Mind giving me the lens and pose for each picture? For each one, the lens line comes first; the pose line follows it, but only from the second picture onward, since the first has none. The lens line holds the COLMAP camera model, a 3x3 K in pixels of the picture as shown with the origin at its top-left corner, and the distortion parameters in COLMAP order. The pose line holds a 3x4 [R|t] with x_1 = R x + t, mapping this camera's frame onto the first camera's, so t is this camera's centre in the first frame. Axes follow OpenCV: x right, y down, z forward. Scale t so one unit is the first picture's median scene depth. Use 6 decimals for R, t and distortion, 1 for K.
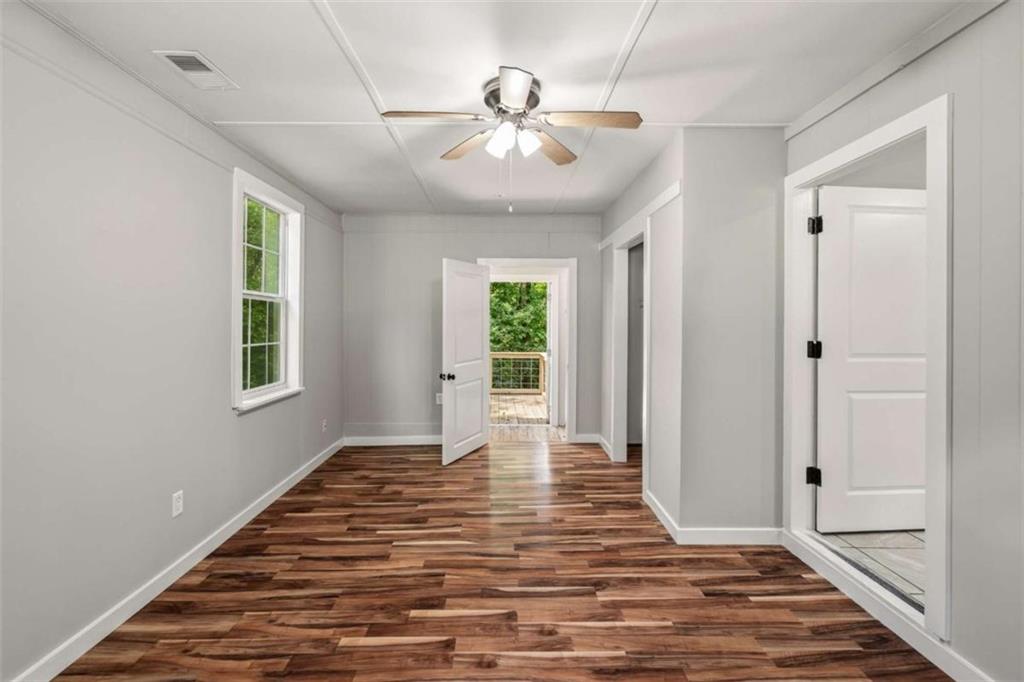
lens RADIAL K [[474.6, 0, 497.8], [0, 474.6, 323.1], [0, 0, 1]] dist [-0.001943, 0.000701]
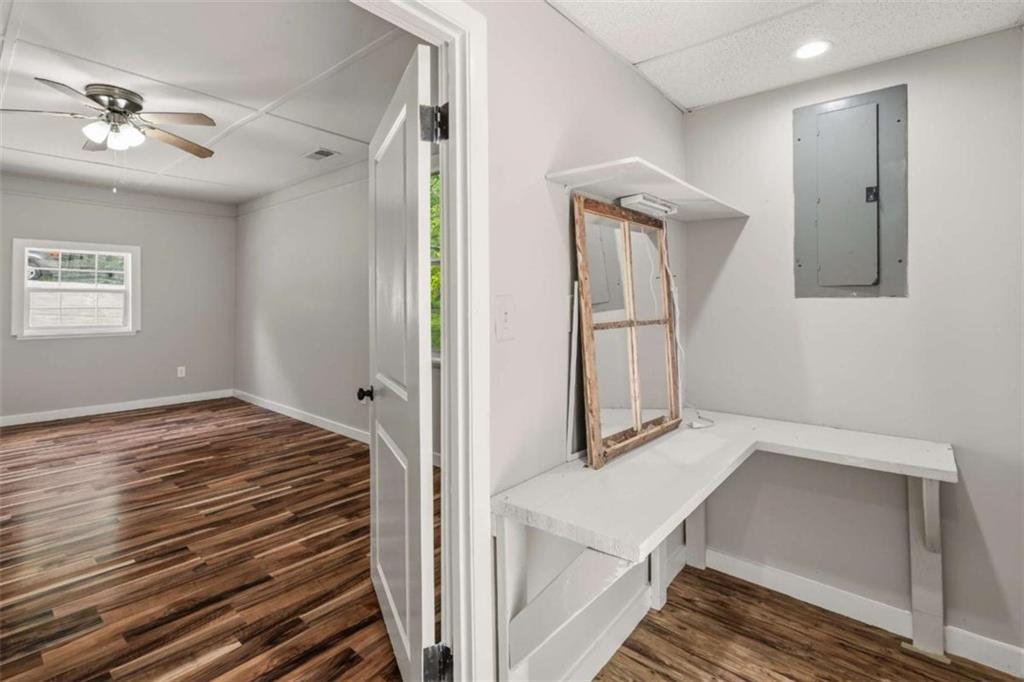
lens RADIAL K [[488.0, 0, 520.7], [0, 488.0, 296.7], [0, 0, 1]] dist [0.001079, 0.000276]
pose [[-0.643454, -0.006989, -0.765453, 0.282830], [-0.003429, 0.999975, -0.006248, 0.026453], [0.765477, -0.001396, -0.643461, 2.357374]]
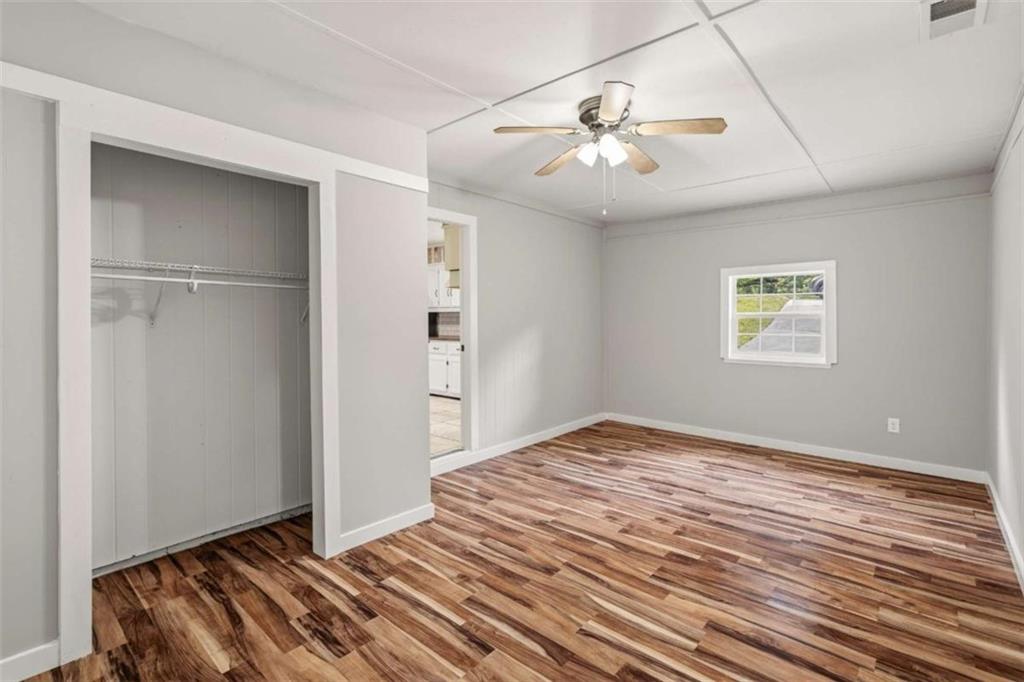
lens RADIAL K [[474.6, 0, 497.8], [0, 474.6, 323.1], [0, 0, 1]] dist [-0.001943, 0.000701]
pose [[-0.739280, -0.005685, 0.673374, -0.492770], [0.002093, 0.999940, 0.010739, 0.003681], [-0.673394, 0.009349, -0.739224, 1.791325]]
